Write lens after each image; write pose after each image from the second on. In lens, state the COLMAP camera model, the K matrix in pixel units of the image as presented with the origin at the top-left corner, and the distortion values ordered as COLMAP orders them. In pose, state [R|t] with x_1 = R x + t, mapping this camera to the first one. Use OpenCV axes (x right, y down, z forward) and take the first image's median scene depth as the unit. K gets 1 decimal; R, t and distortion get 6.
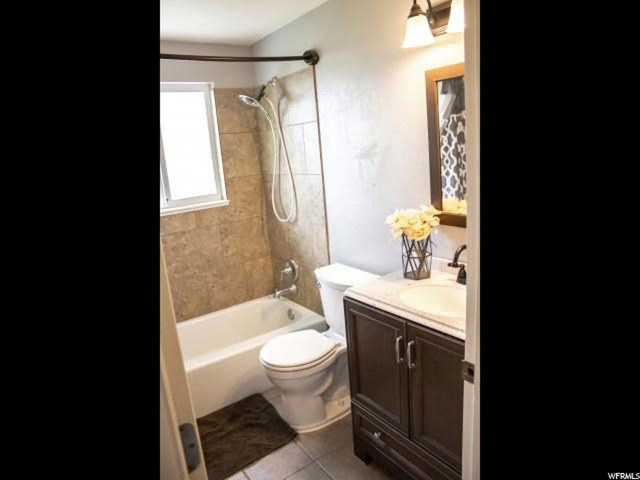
lens RADIAL K [[405.3, 0, 317.8], [0, 405.3, 237.2], [0, 0, 1]] dist [-0.101825, 0.008698]
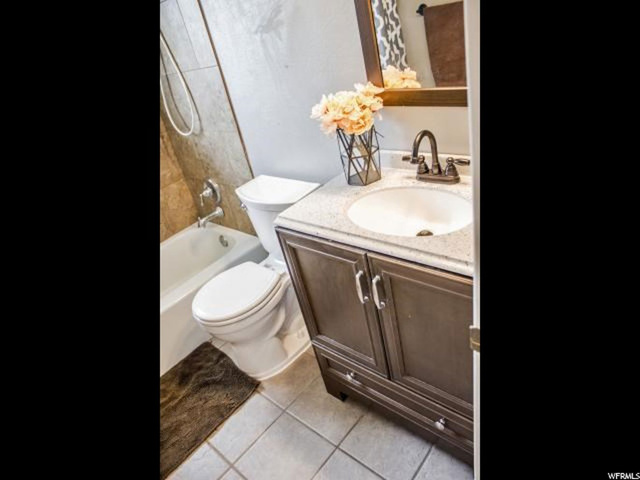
lens RADIAL K [[405.3, 0, 321.5], [0, 405.3, 238.7], [0, 0, 1]] dist [-0.101825, 0.008698]
pose [[0.966917, -0.219002, 0.130802, 0.035223], [0.176799, 0.944978, 0.275243, -0.020166], [-0.183884, -0.243012, 0.952435, 0.212724]]
